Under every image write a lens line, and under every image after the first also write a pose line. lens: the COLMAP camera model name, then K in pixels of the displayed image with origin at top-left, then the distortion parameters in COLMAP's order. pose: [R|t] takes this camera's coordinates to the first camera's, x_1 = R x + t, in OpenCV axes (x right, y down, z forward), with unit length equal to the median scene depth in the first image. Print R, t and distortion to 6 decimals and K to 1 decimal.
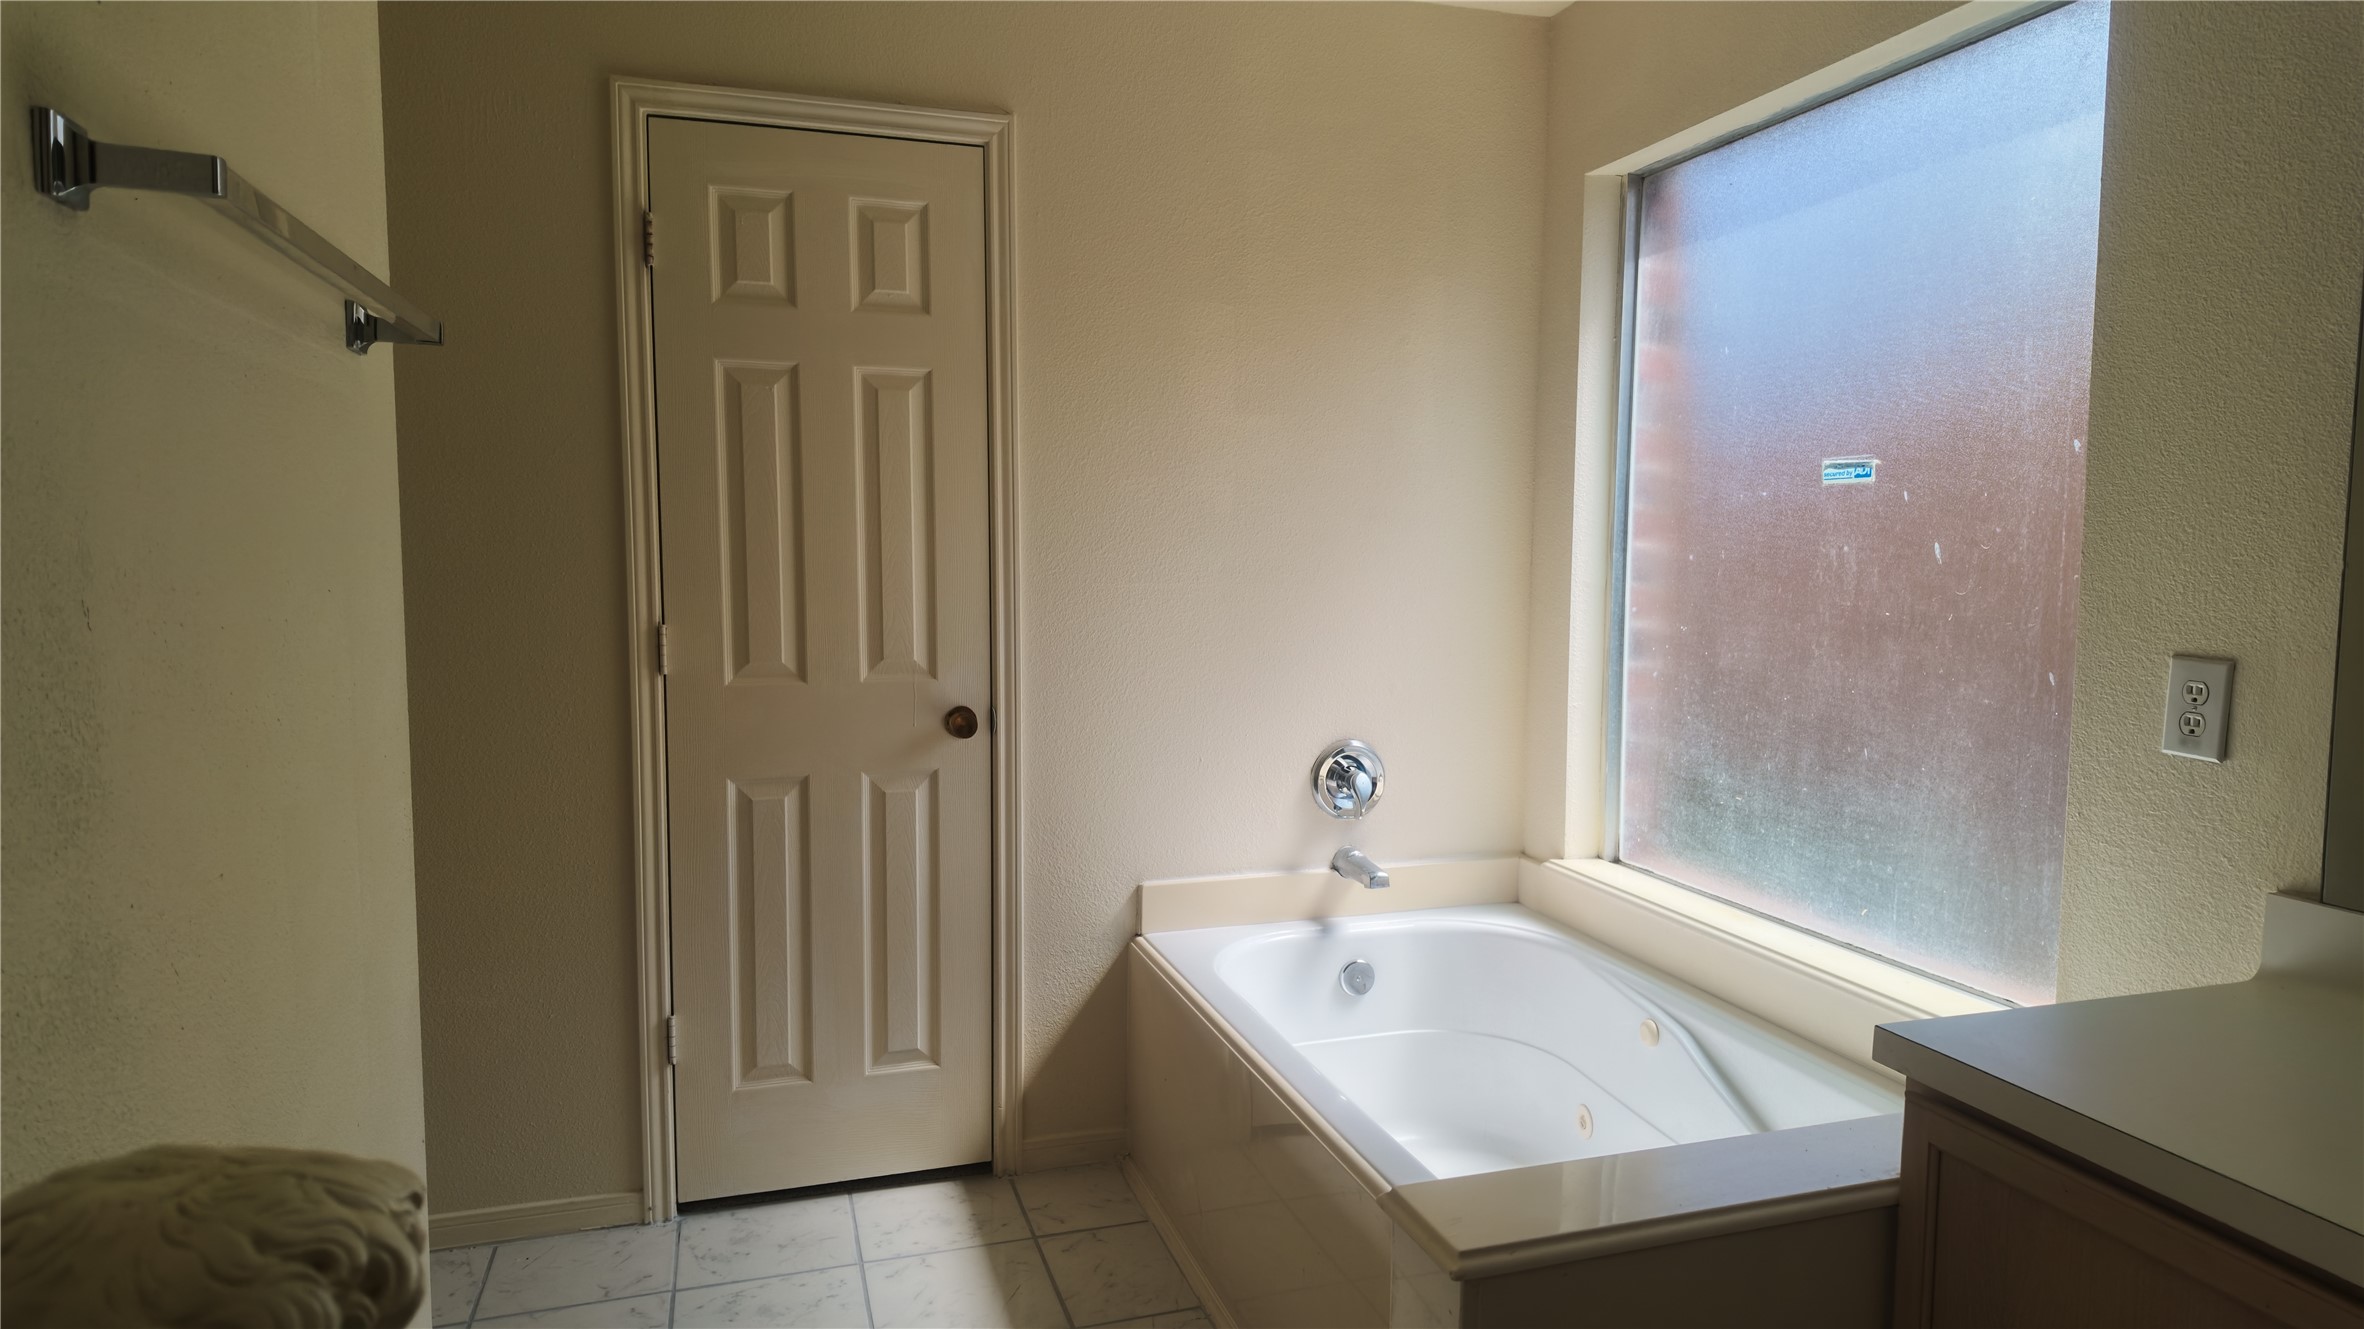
lens RADIAL K [[1377.1, 0, 1189.4], [0, 1377.1, 665.6], [0, 0, 1]] dist [0.127049, -0.181397]
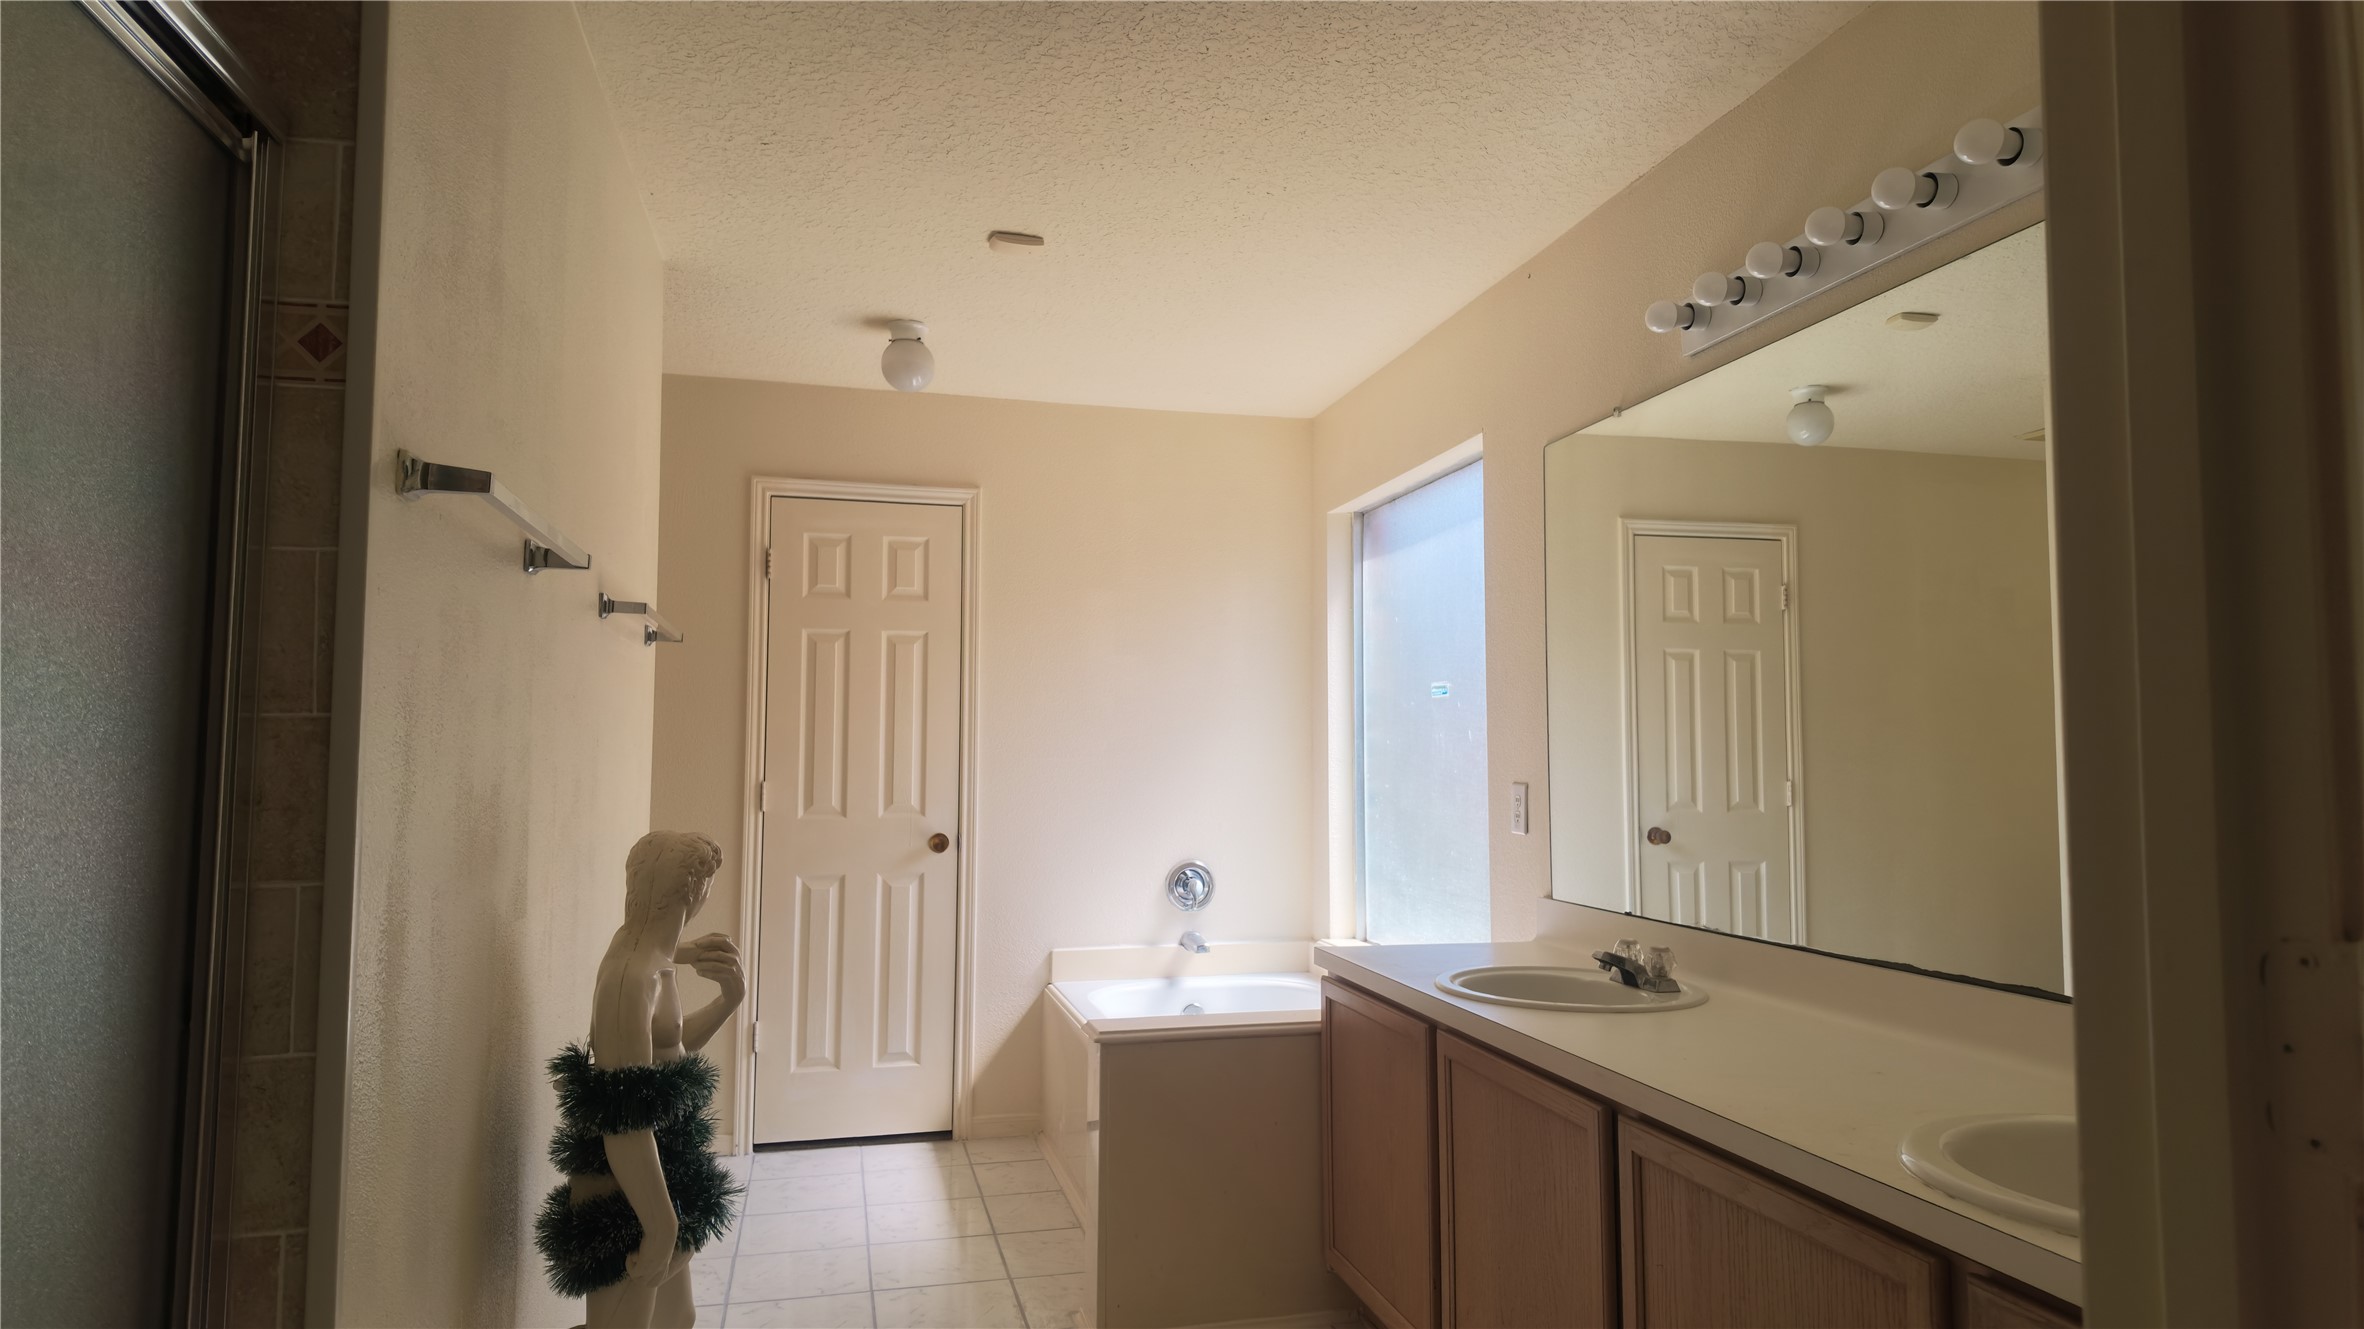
lens RADIAL K [[1380.2, 0, 1187.8], [0, 1380.2, 662.1], [0, 0, 1]] dist [0.135350, -0.201683]
pose [[0.998378, -0.005946, -0.056630, 0.224097], [-0.002811, 0.988173, -0.153319, 0.081048], [0.056872, 0.153230, 0.986553, -0.638152]]
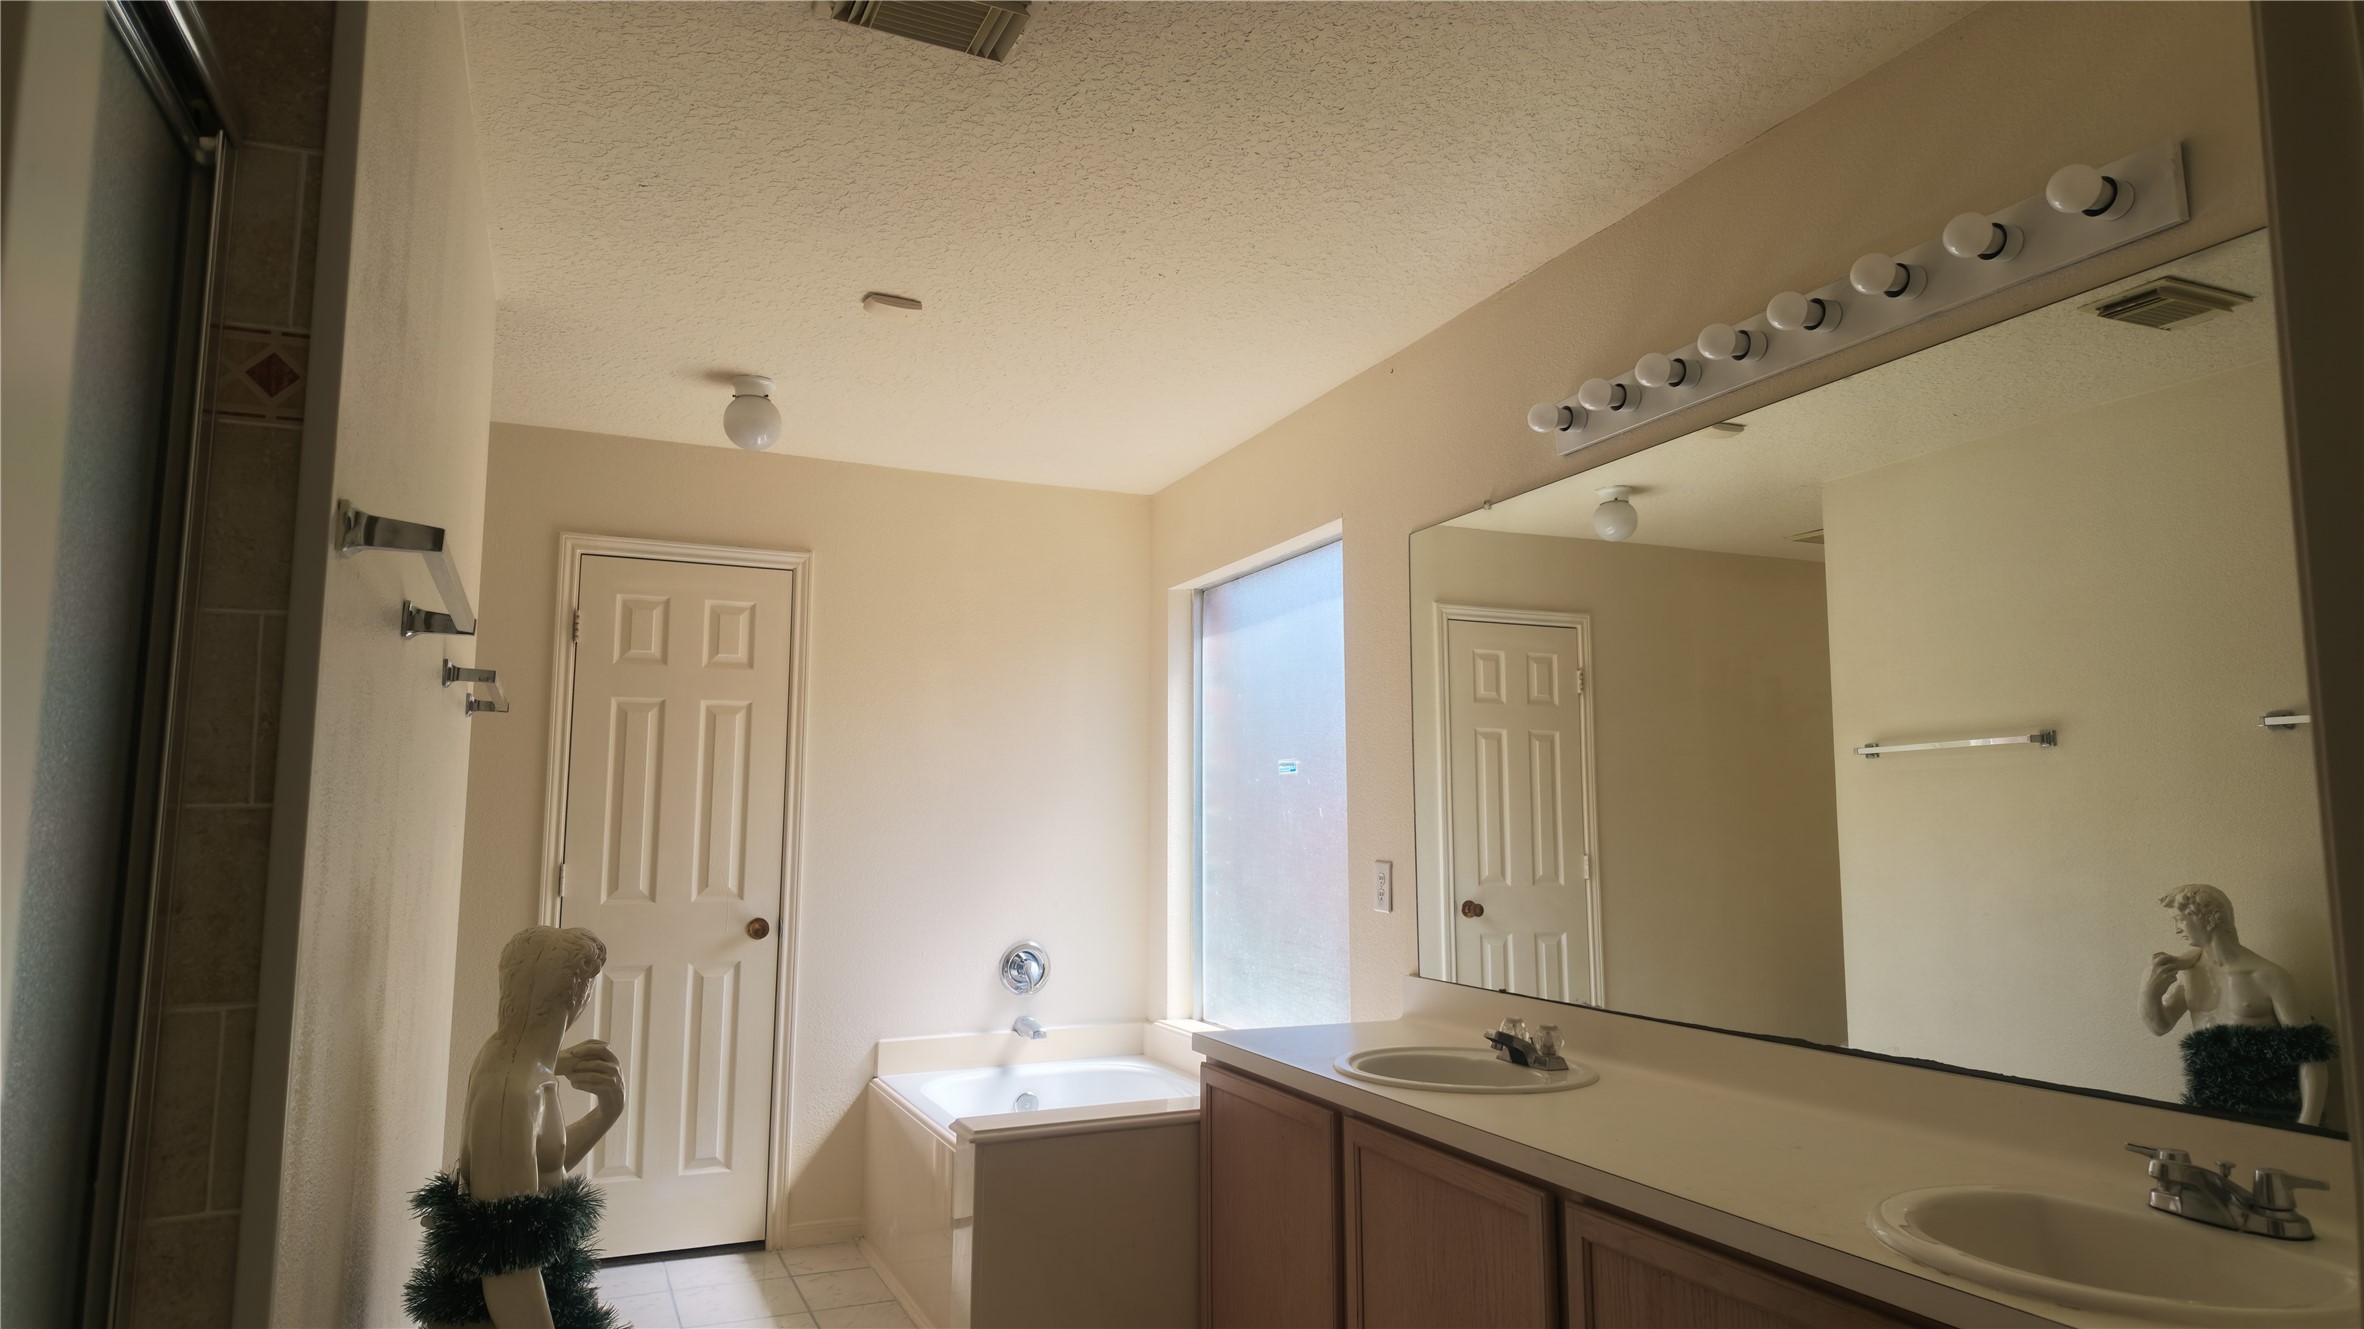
lens RADIAL K [[1377.1, 0, 1189.4], [0, 1377.1, 665.6], [0, 0, 1]] dist [0.127049, -0.181397]
pose [[0.993146, 0.011130, 0.116353, 0.125882], [0.012465, 0.979694, -0.200112, 0.071685], [-0.116218, 0.200190, 0.972840, -0.617179]]
